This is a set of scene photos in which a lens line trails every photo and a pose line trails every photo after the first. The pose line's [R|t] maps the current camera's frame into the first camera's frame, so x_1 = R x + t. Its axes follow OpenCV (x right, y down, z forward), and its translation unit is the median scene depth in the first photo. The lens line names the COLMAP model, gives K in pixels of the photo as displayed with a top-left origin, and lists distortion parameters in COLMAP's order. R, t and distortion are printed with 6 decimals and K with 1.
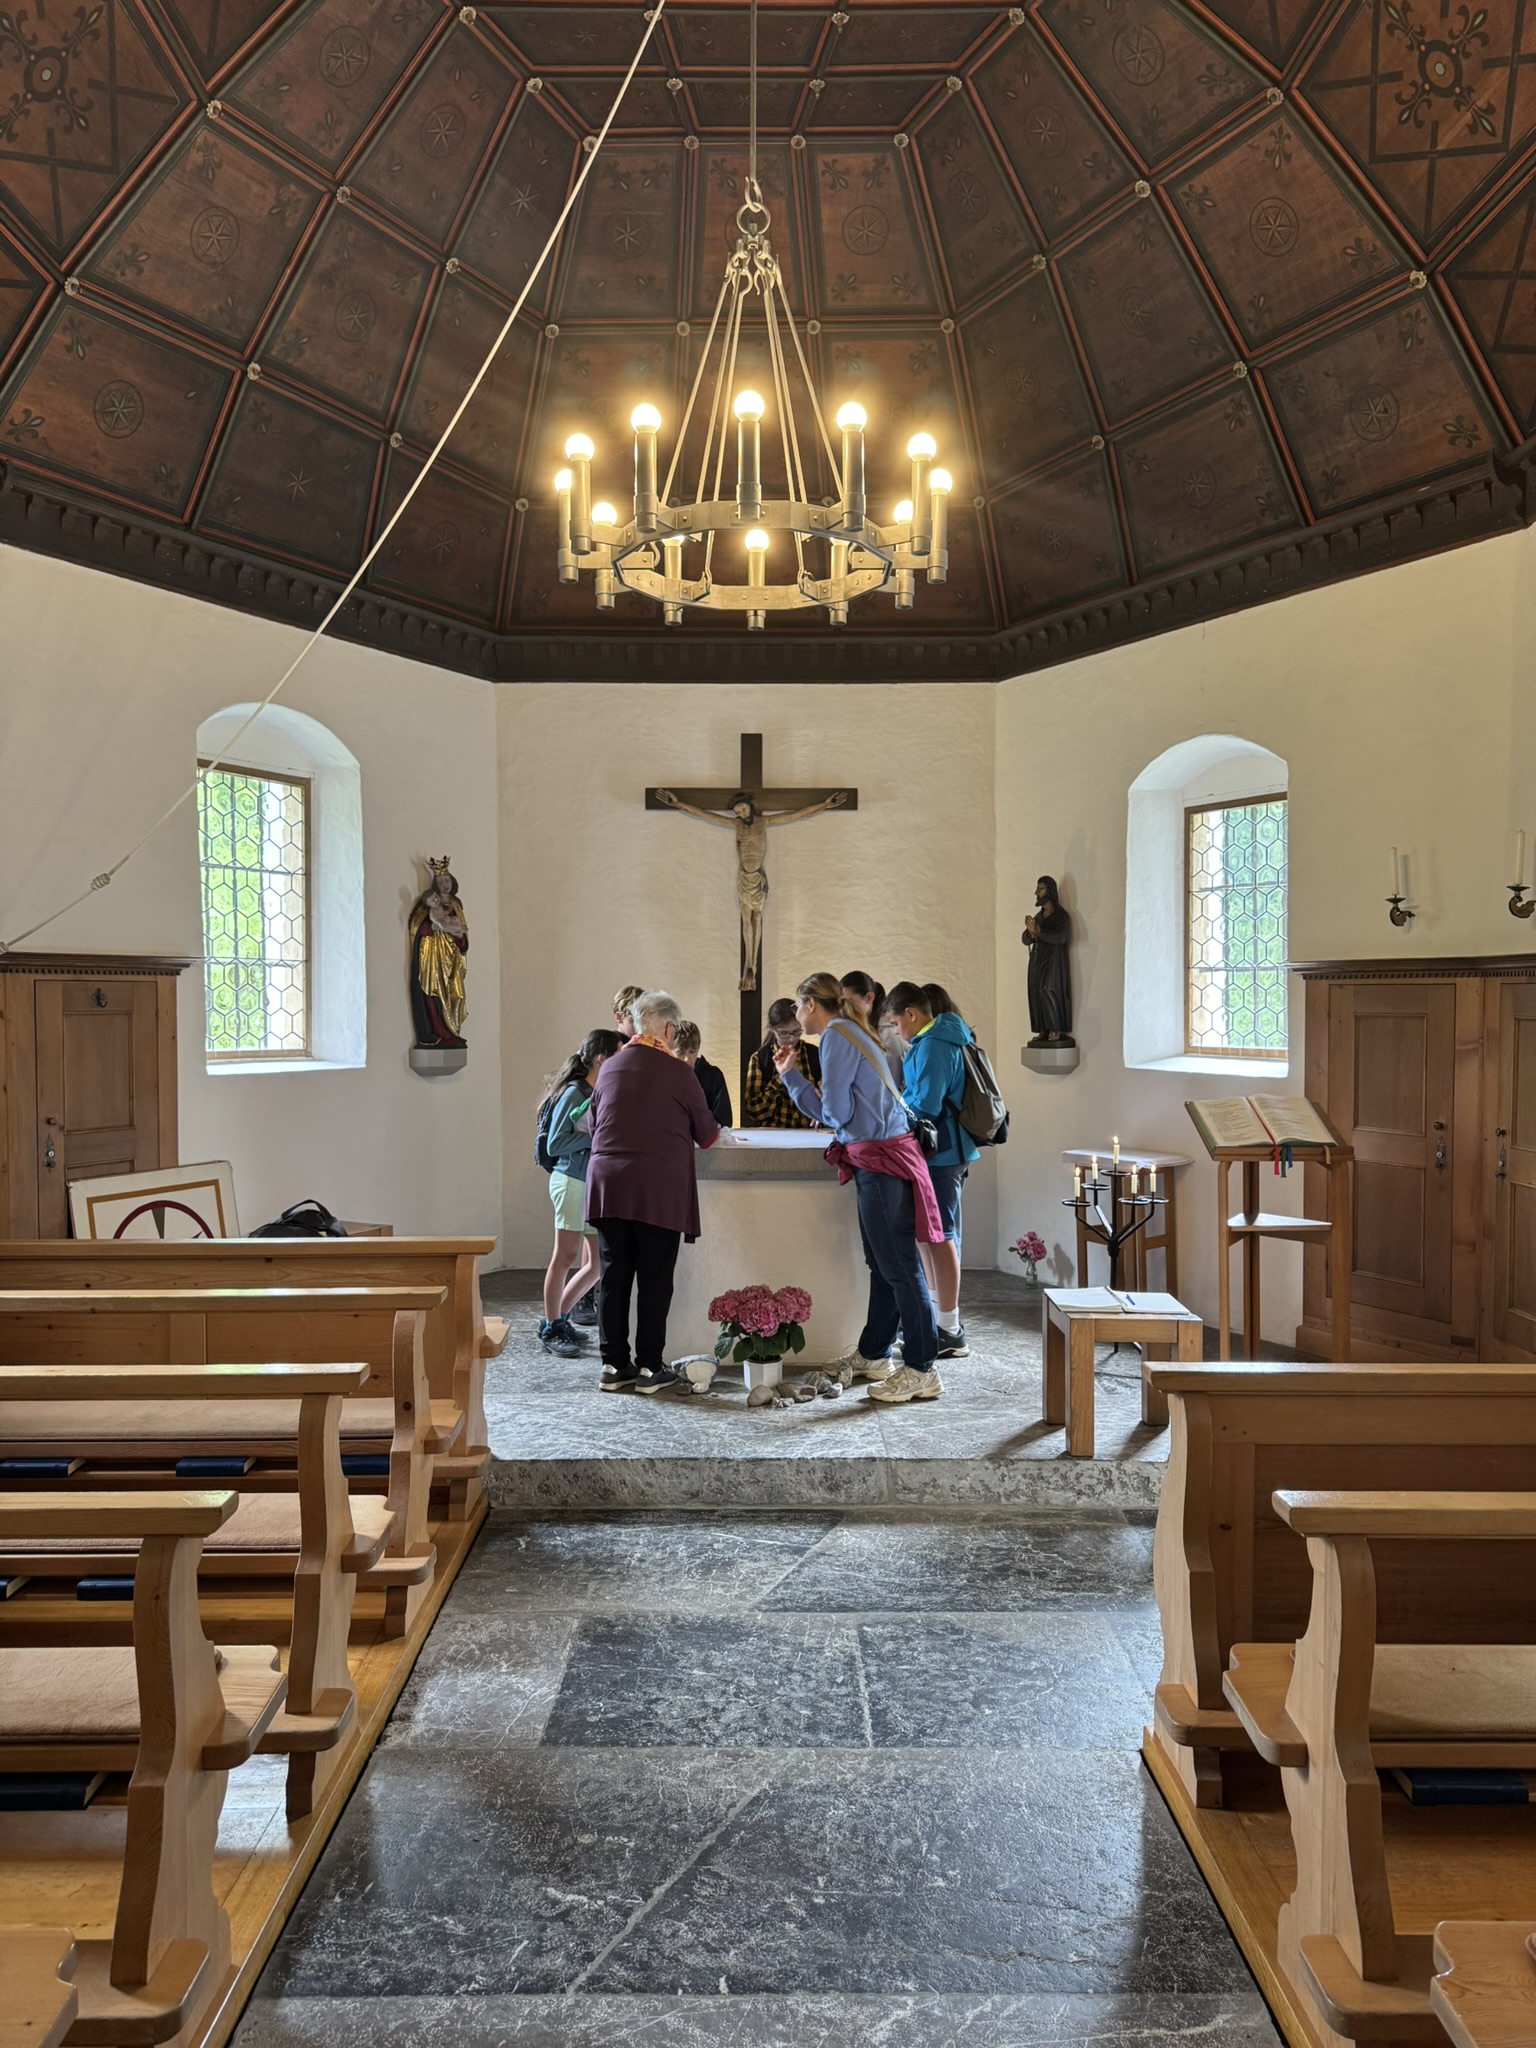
lens RADIAL K [[1428.4, 0, 764.6], [0, 1428.4, 1024.4], [0, 0, 1]] dist [0.024762, -0.015400]
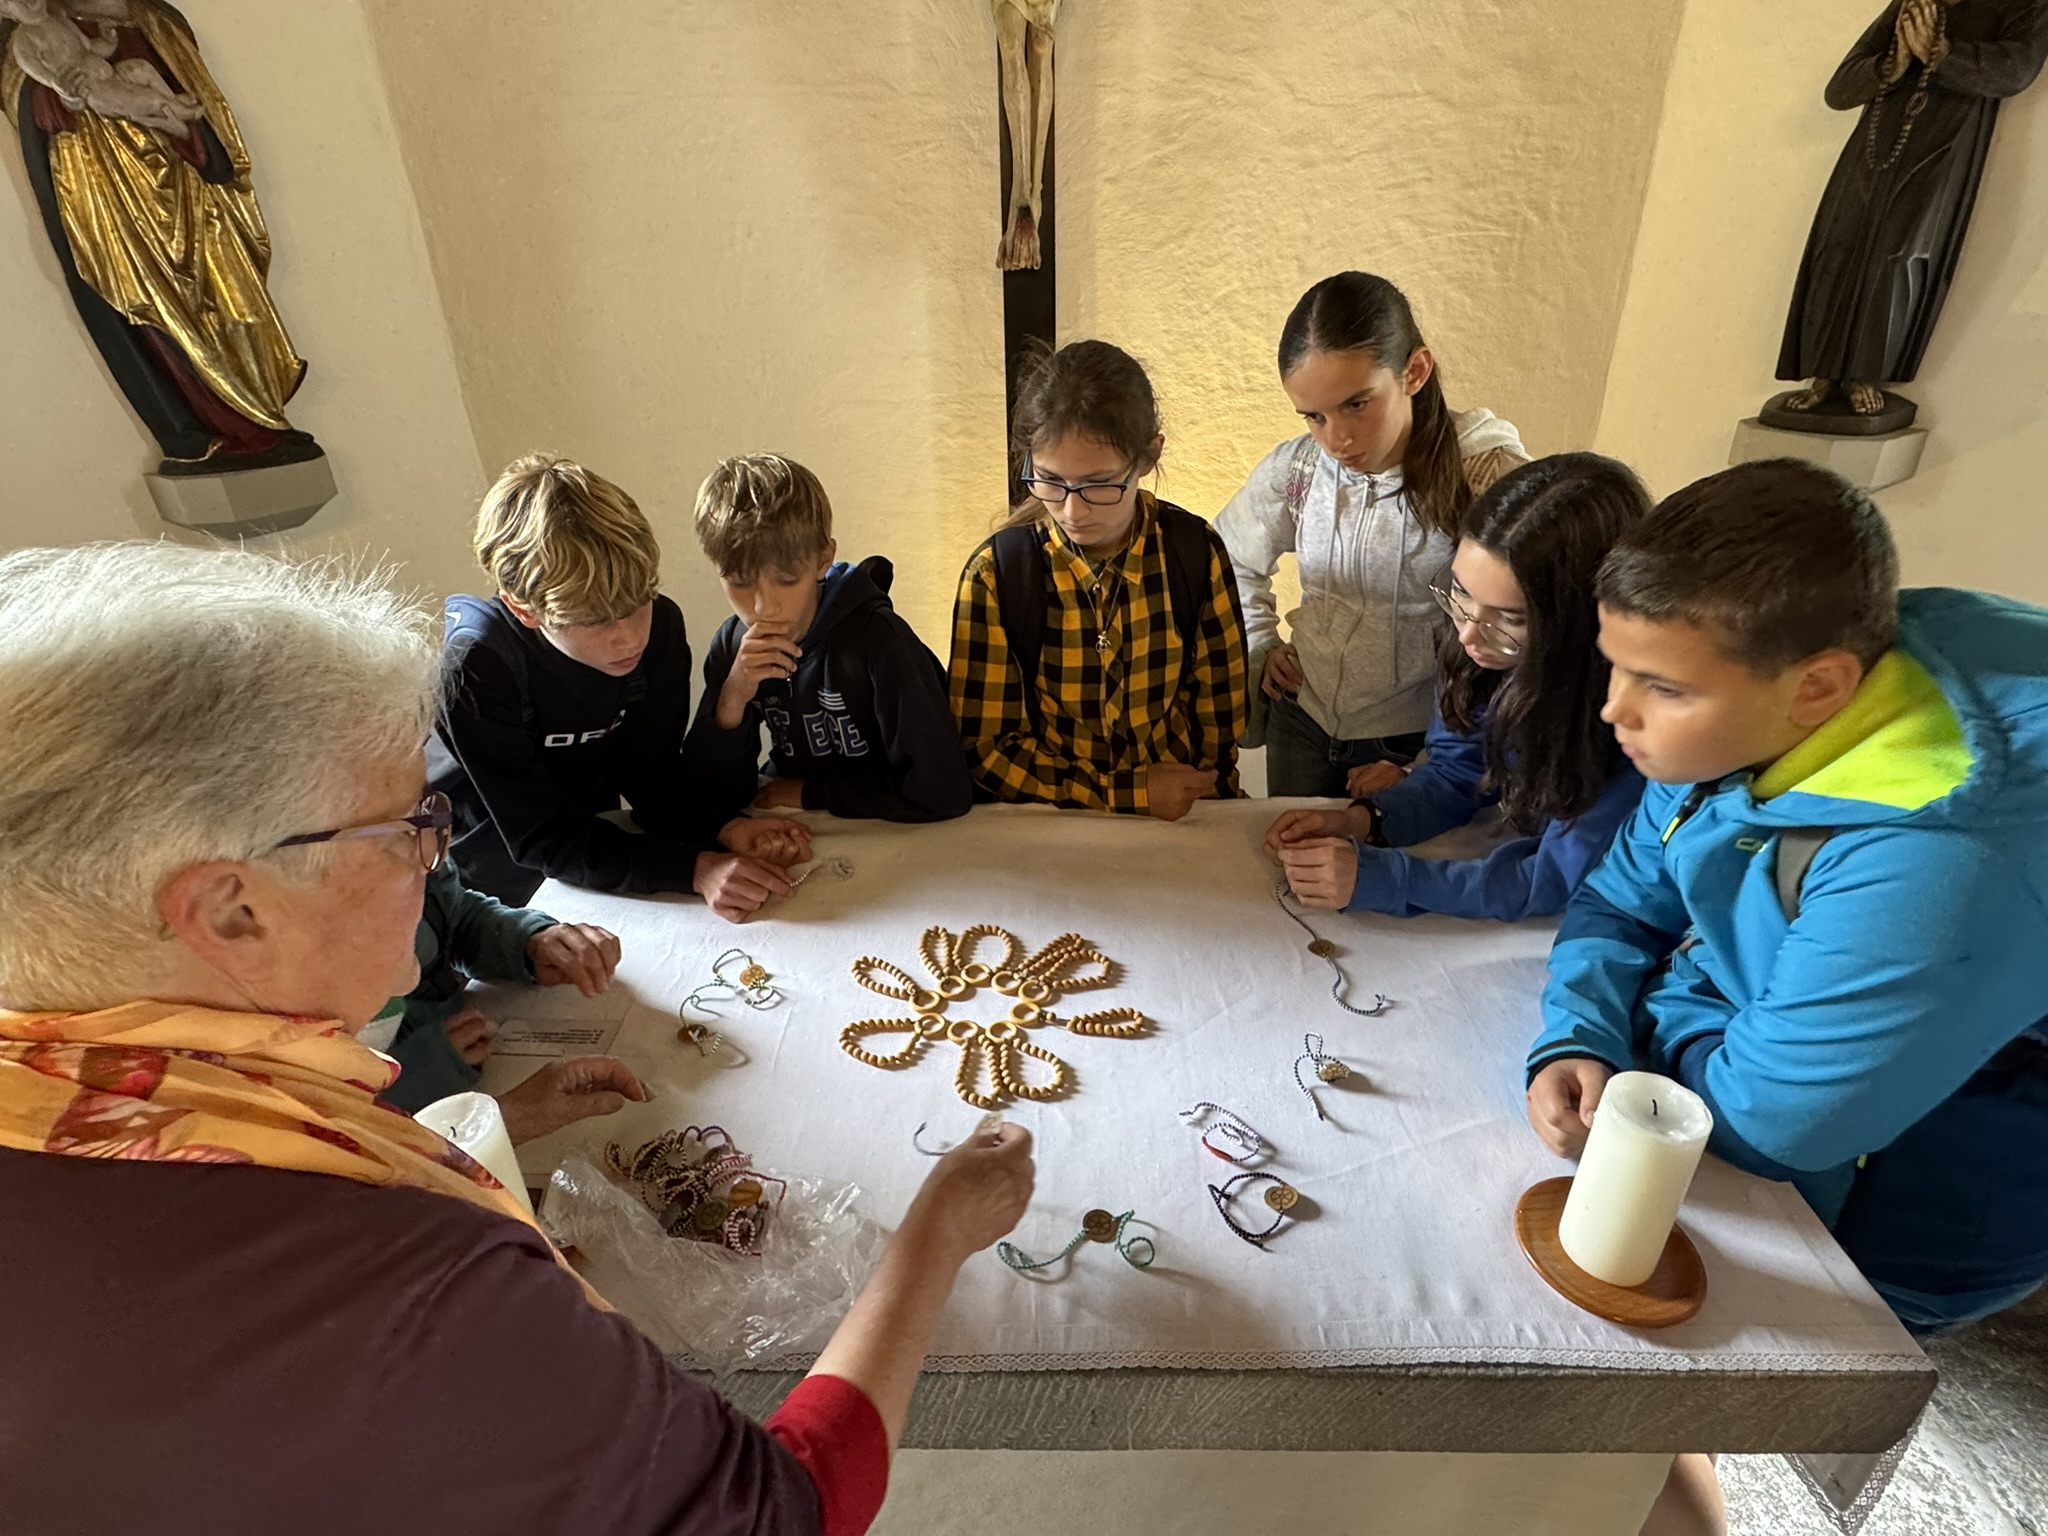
lens RADIAL K [[1074.4, 0, 1018.6], [0, 1074.4, 767.6], [0, 0, 1]] dist [-0.001548, -0.000387]
pose [[0.999470, -0.012426, -0.030075, -0.005153], [0.024487, 0.895875, 0.443630, -0.032195], [0.021431, -0.444132, 0.895705, 0.671243]]
